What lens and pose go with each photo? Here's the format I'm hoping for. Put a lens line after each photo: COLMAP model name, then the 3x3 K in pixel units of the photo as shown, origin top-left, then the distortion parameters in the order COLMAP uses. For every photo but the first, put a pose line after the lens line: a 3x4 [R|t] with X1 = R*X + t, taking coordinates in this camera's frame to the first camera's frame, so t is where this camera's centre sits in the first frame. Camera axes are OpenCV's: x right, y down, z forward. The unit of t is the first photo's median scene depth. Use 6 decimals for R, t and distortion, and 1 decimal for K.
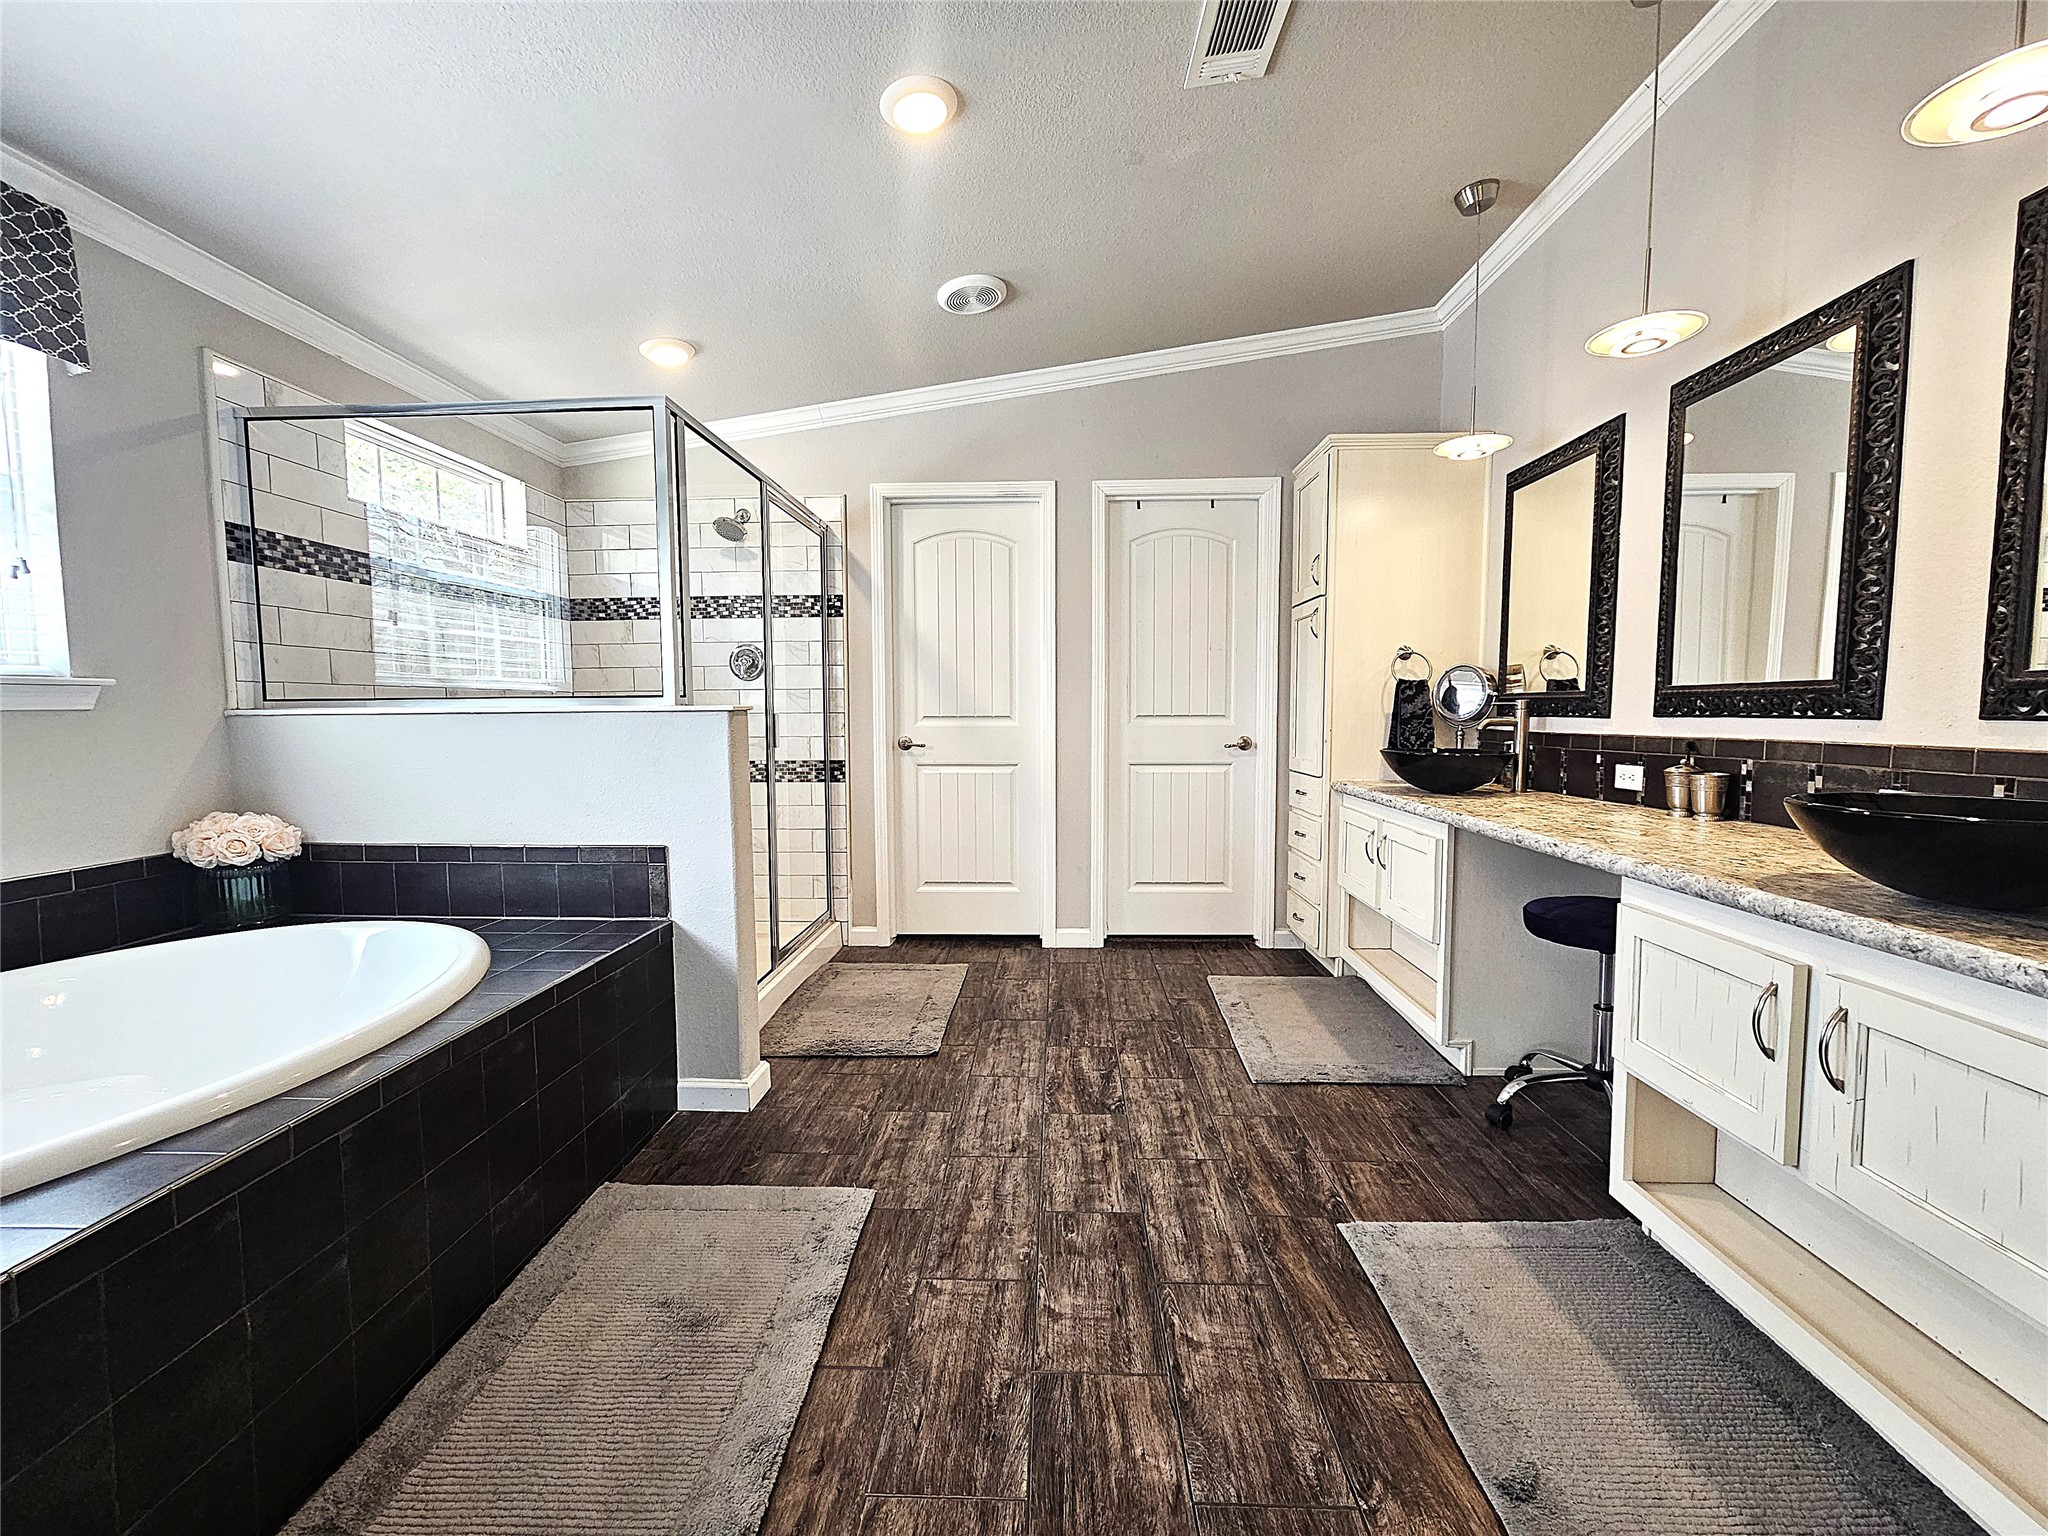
lens RADIAL K [[843.9, 0, 1033.4], [0, 843.9, 772.5], [0, 0, 1]] dist [0.001602, -0.000258]
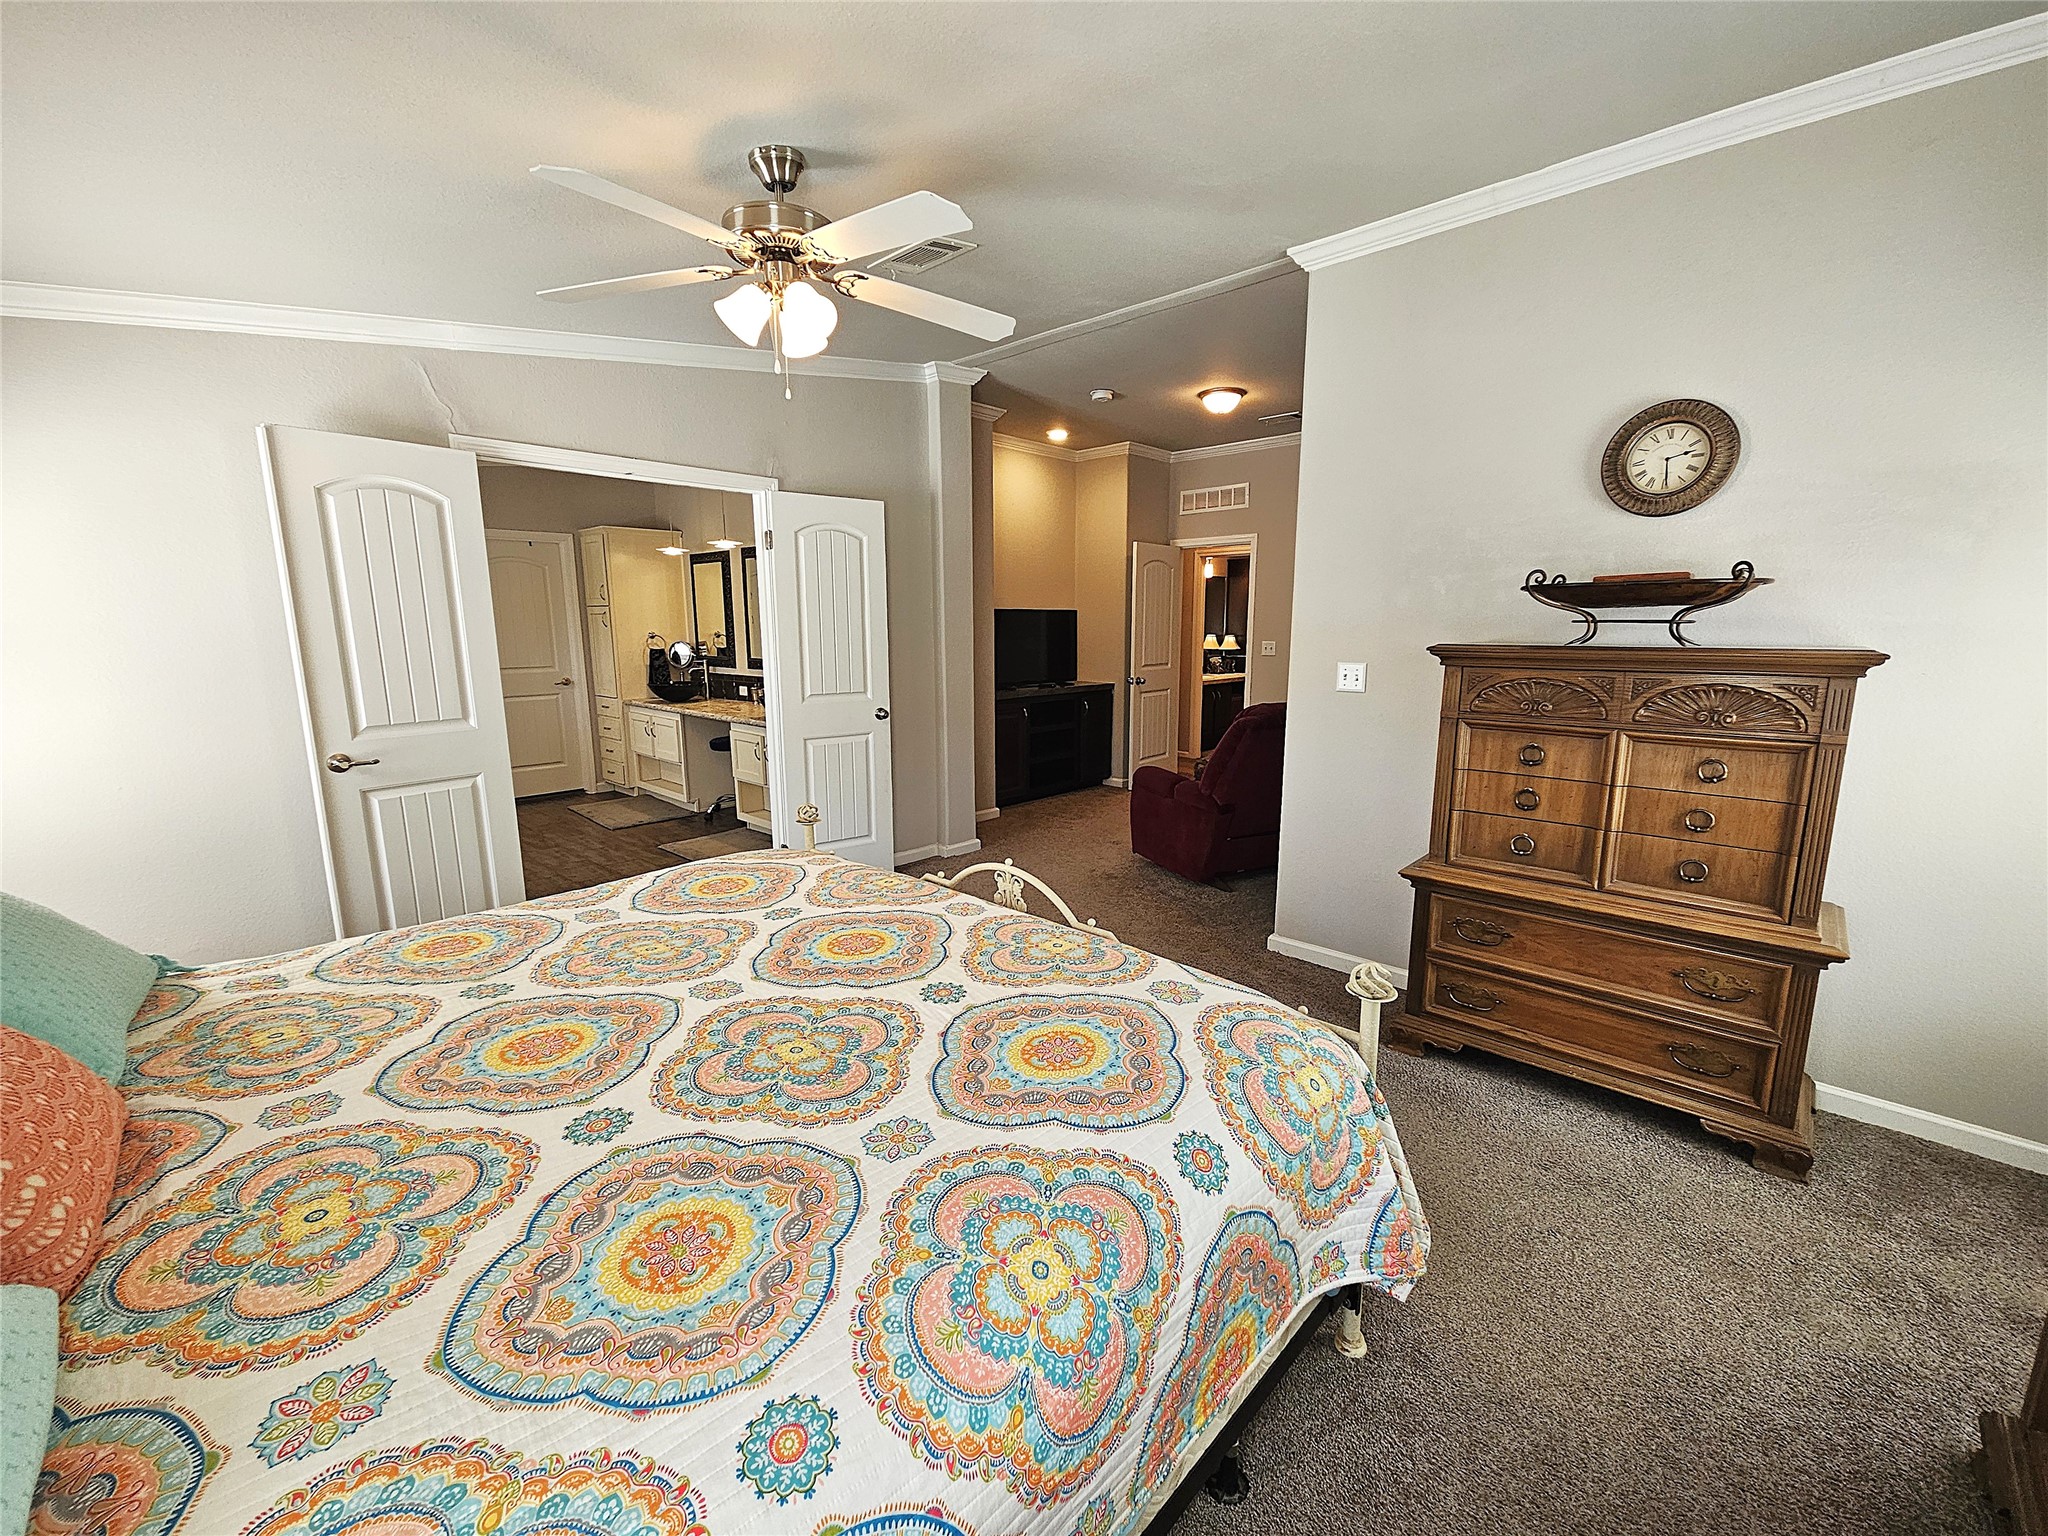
lens RADIAL K [[843.9, 0, 1023.4], [0, 843.9, 774.4], [0, 0, 1]] dist [0.001602, -0.000258]
pose [[0.668069, -0.131389, 0.732407, -0.667617], [0.053851, 0.990243, 0.128522, -0.027839], [-0.742148, -0.046421, 0.668627, -1.400615]]
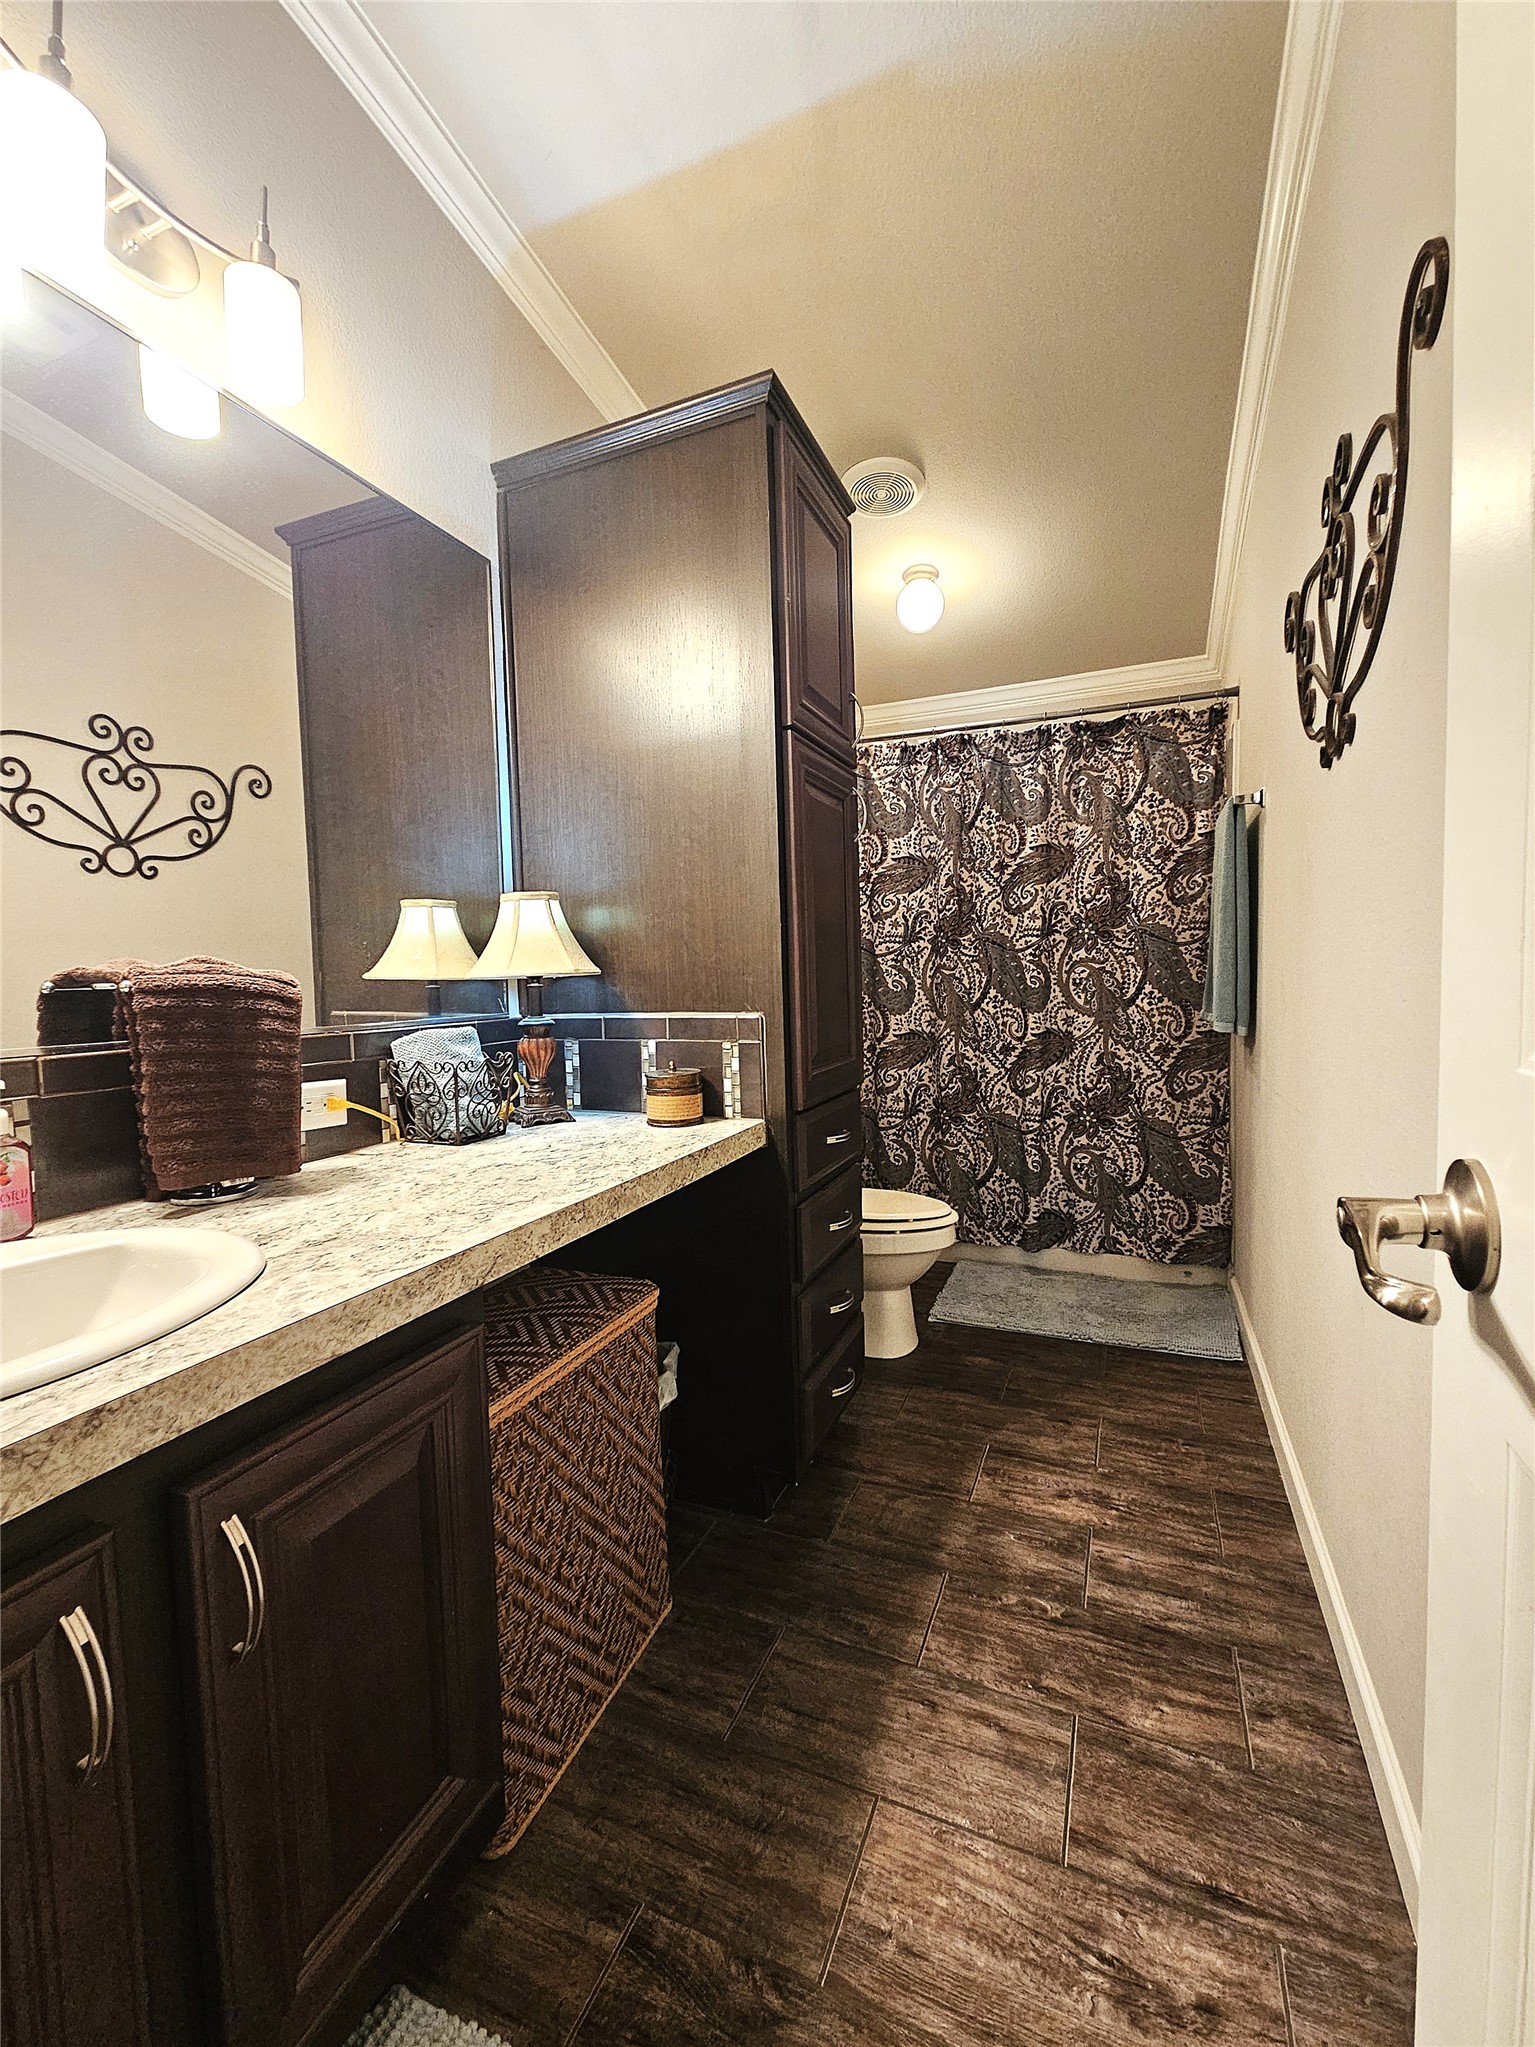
lens RADIAL K [[843.5, 0, 763.7], [0, 843.5, 1024.0], [0, 0, 1]] dist [0.001602, -0.000258]
pose [[0.369998, -0.055369, 0.927381, 2.430977], [0.086225, 0.995960, 0.025062, -0.013919], [-0.925022, 0.070690, 0.373278, 0.162040]]
